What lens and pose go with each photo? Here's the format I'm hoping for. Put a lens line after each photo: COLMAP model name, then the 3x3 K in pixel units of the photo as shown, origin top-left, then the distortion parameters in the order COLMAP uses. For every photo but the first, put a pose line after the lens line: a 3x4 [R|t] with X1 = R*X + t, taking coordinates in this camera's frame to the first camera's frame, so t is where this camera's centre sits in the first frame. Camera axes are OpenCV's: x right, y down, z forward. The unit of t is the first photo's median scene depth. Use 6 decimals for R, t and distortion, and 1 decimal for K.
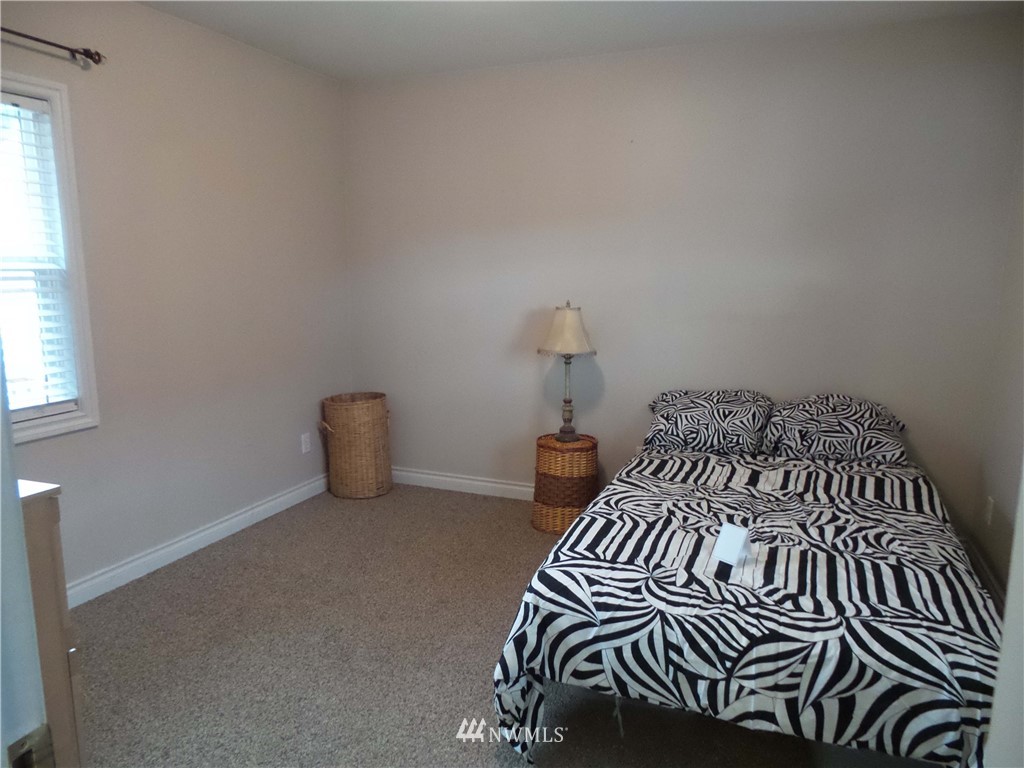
lens RADIAL K [[720.6, 0, 517.9], [0, 720.6, 384.1], [0, 0, 1]] dist [0.024800, -0.006468]
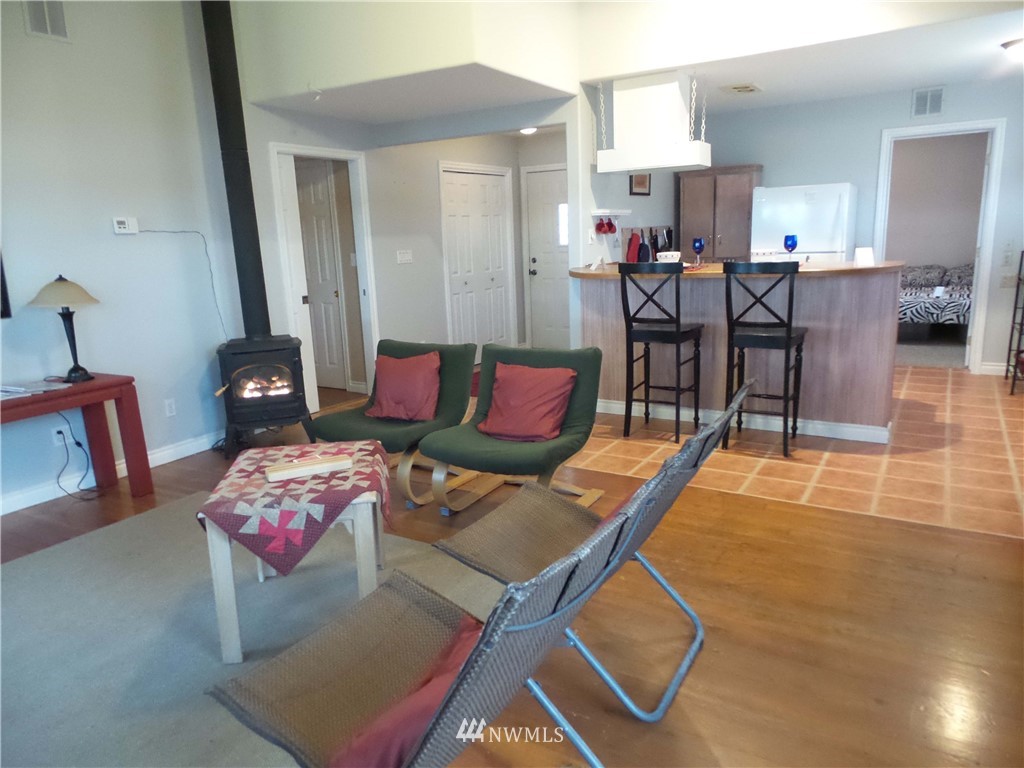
lens RADIAL K [[720.6, 0, 517.9], [0, 720.6, 384.1], [0, 0, 1]] dist [0.024800, -0.006468]
pose [[0.987844, -0.005736, -0.155342, -1.401266], [0.012721, 0.998950, 0.044005, 0.557349], [0.154926, -0.045446, 0.986880, -3.362914]]
